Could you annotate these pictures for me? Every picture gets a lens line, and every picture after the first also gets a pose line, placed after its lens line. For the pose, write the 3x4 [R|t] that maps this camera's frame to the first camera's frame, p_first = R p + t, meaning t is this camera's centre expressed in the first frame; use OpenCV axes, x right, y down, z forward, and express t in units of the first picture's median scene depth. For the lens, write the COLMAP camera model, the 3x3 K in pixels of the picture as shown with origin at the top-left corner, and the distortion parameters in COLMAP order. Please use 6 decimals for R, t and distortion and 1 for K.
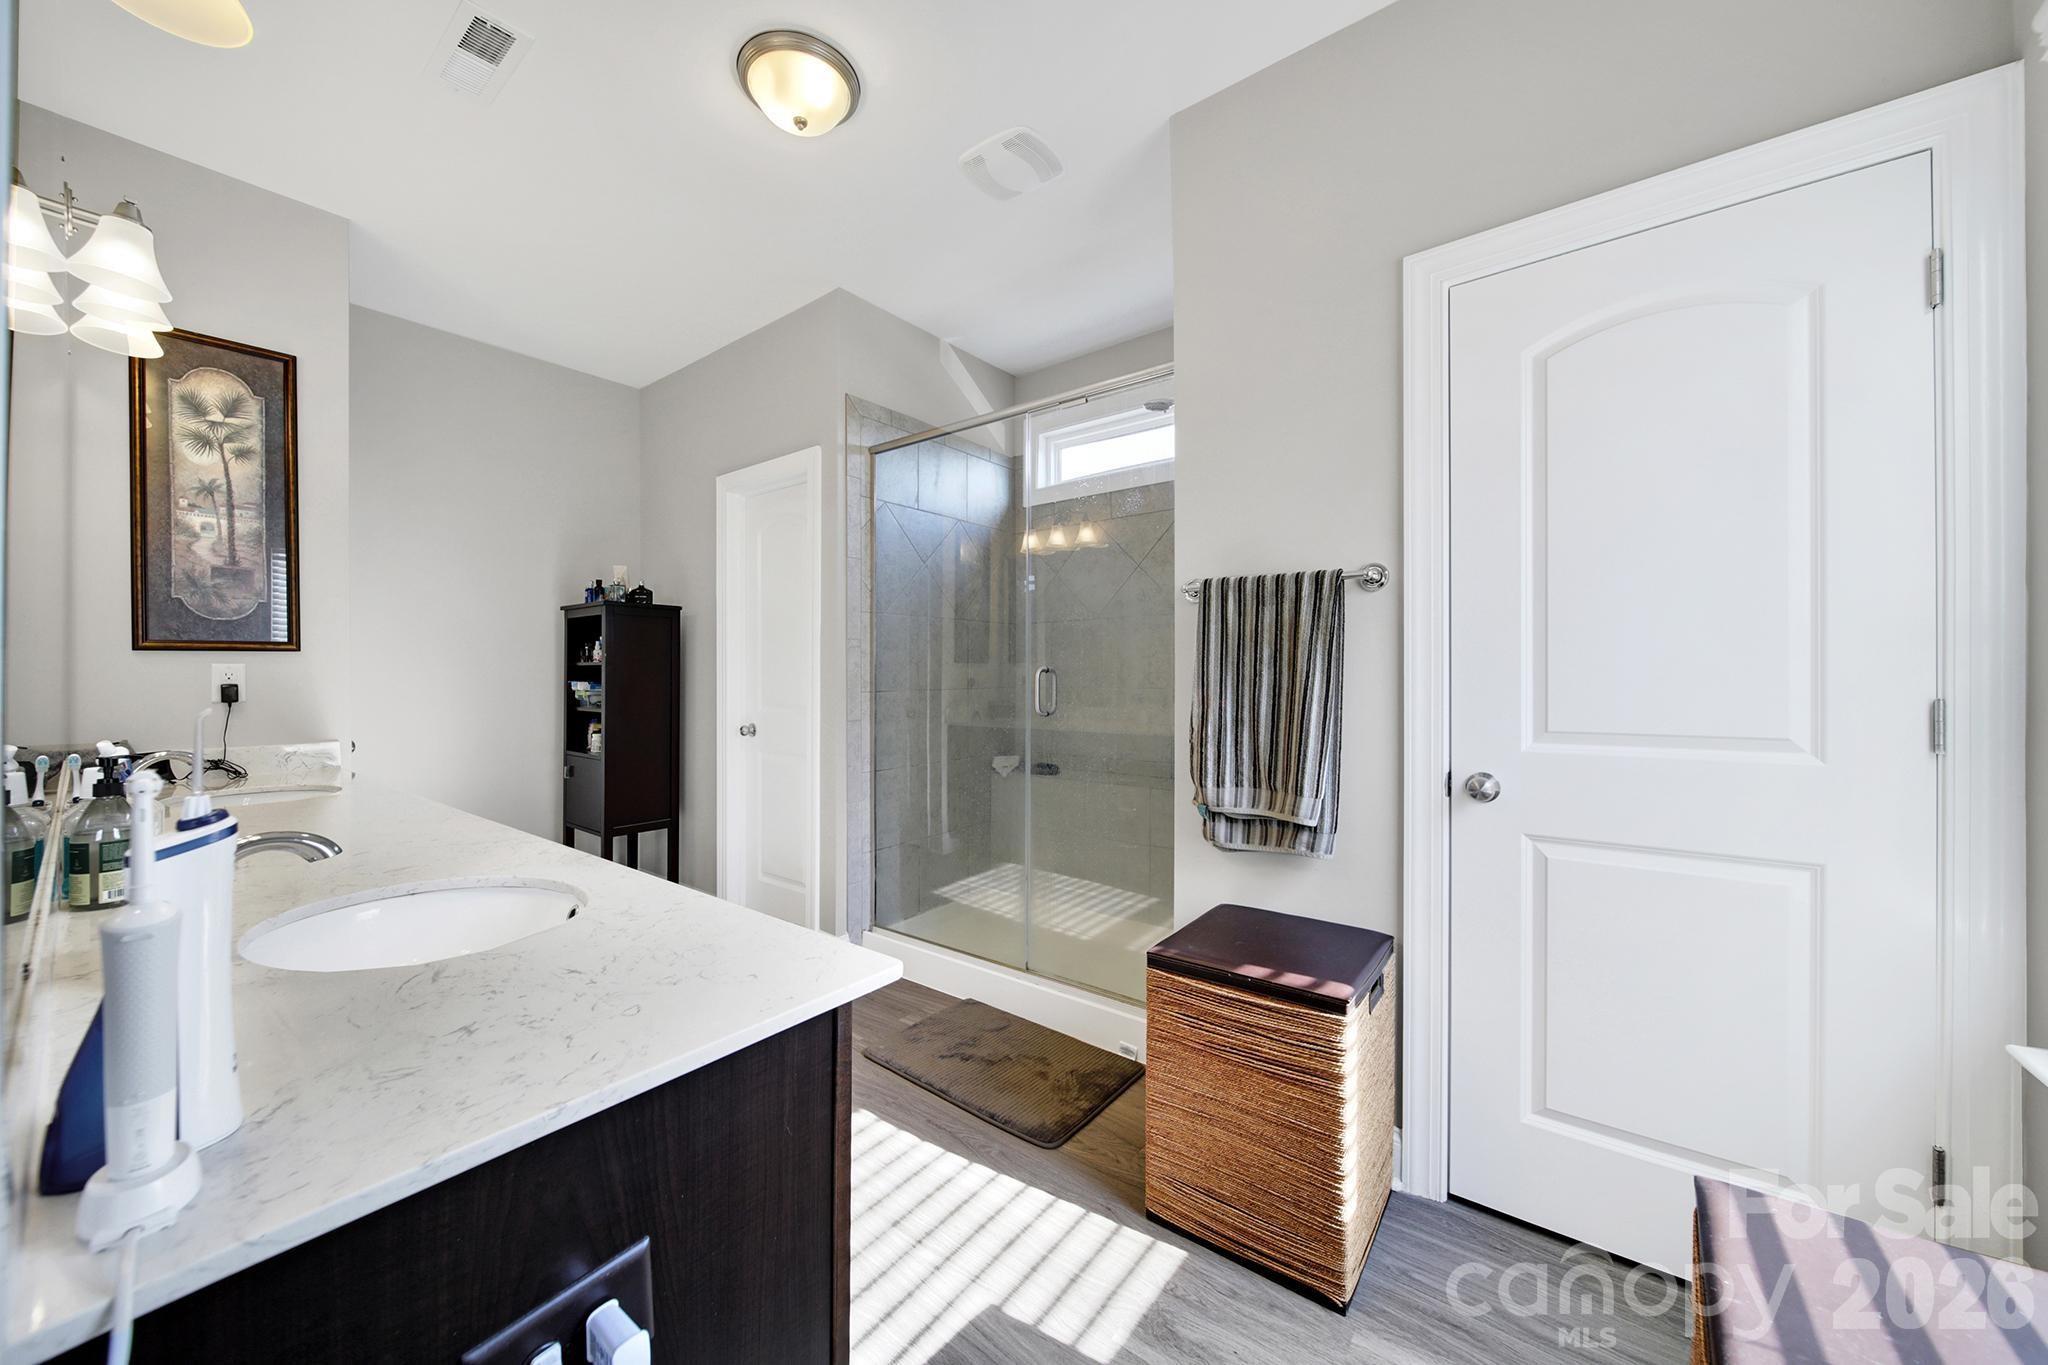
lens RADIAL K [[725.7, 0, 1026.4], [0, 725.7, 671.3], [0, 0, 1]] dist [-0.000490, -0.000075]
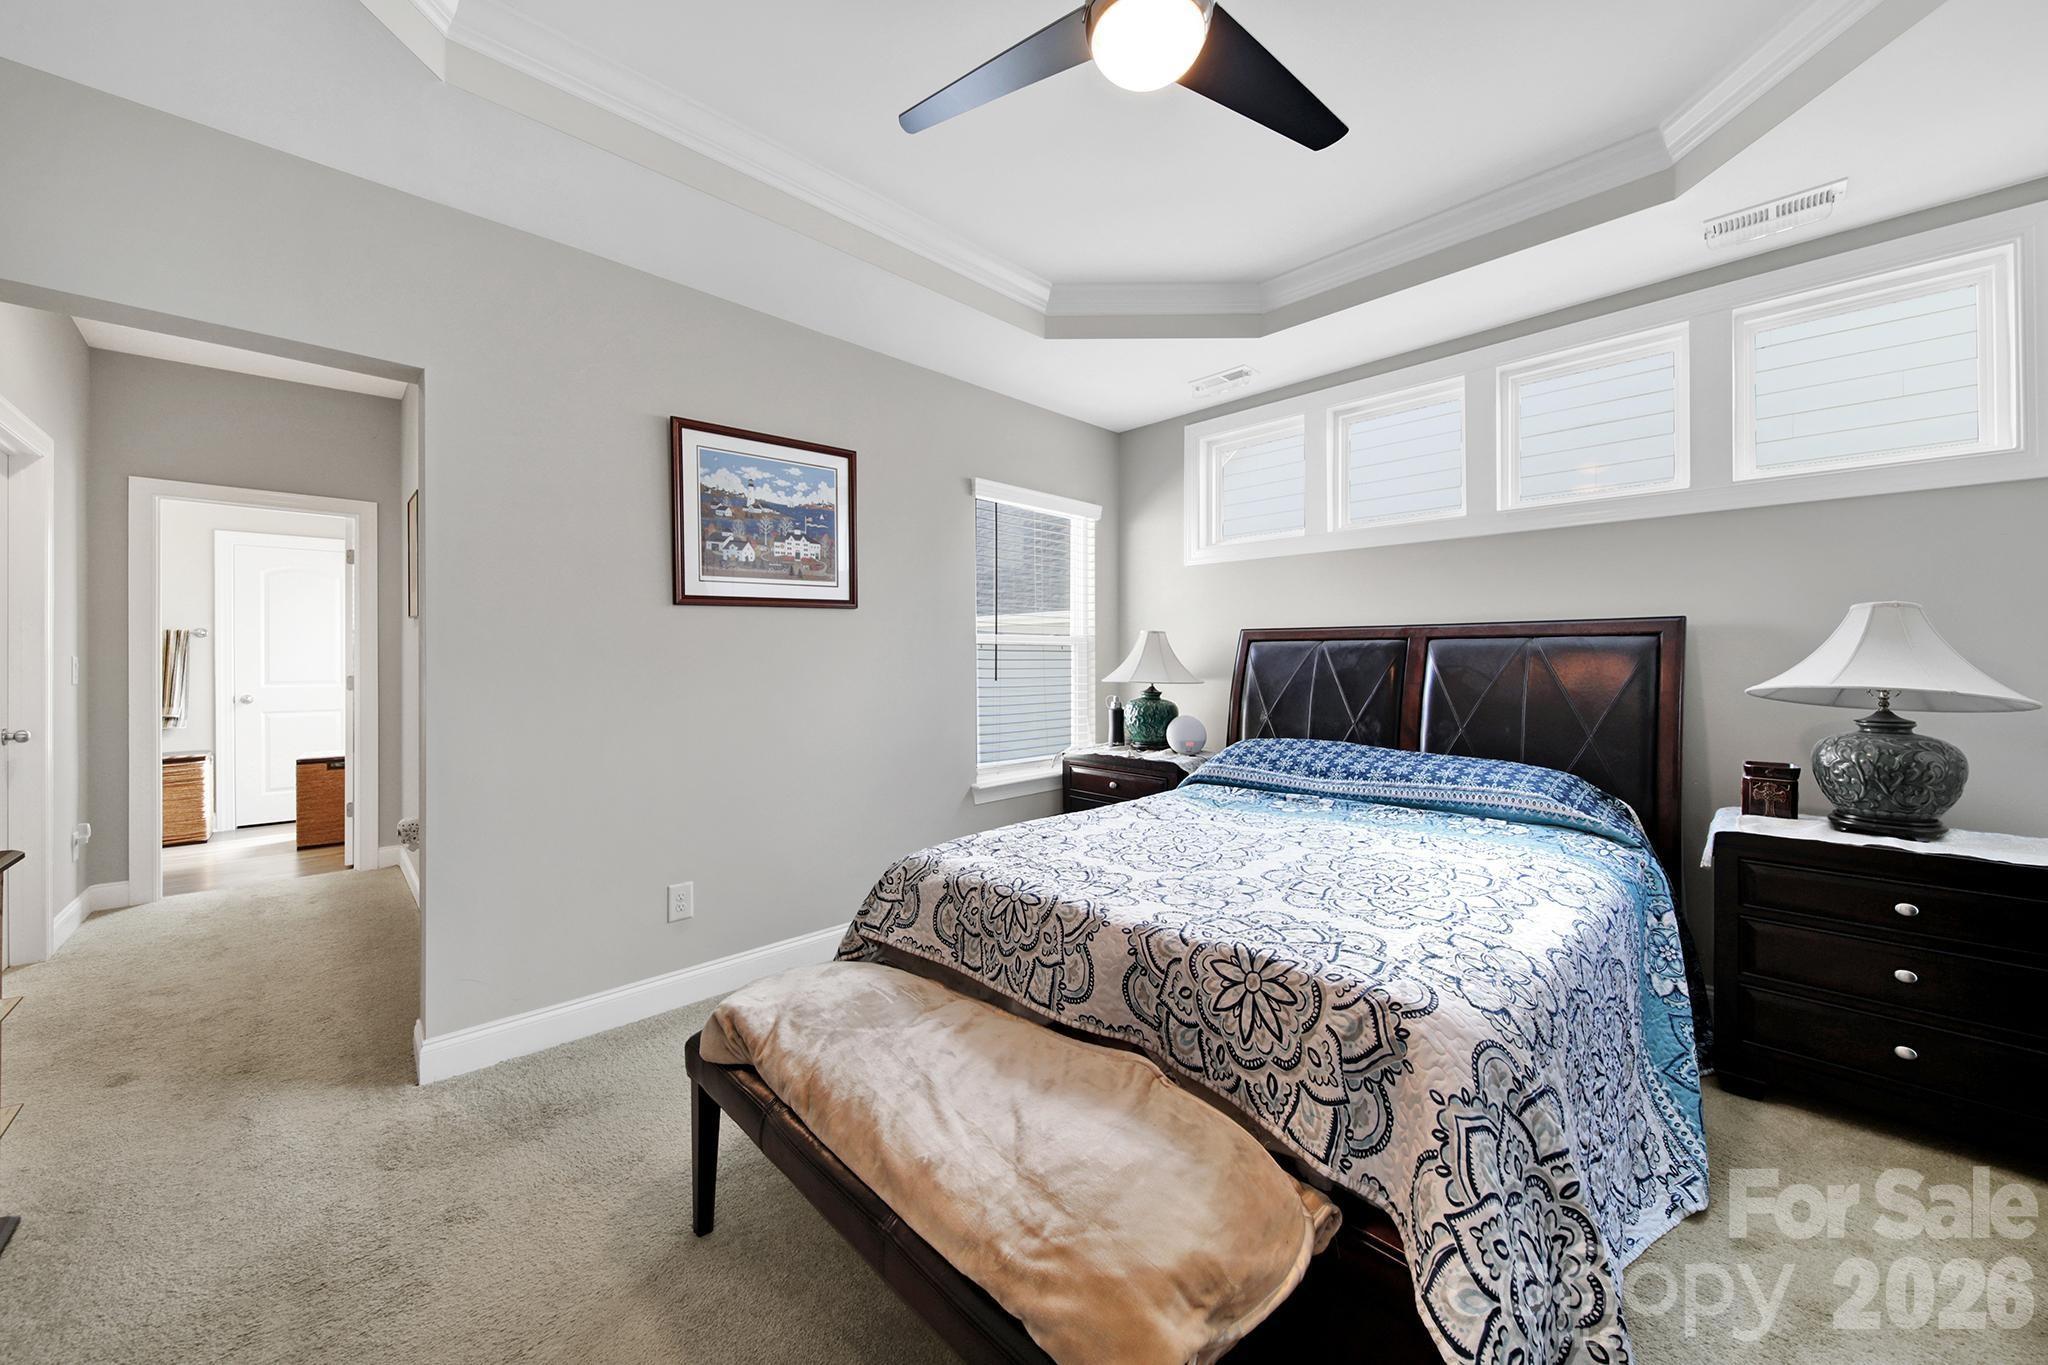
lens RADIAL K [[731.9, 0, 1026.5], [0, 731.9, 667.3], [0, 0, 1]] dist [-0.007702, 0.000367]
pose [[0.151399, -0.005002, 0.988460, -1.205480], [-0.008227, 0.999946, 0.006320, -0.022818], [-0.988439, -0.009089, 0.151350, -1.727515]]
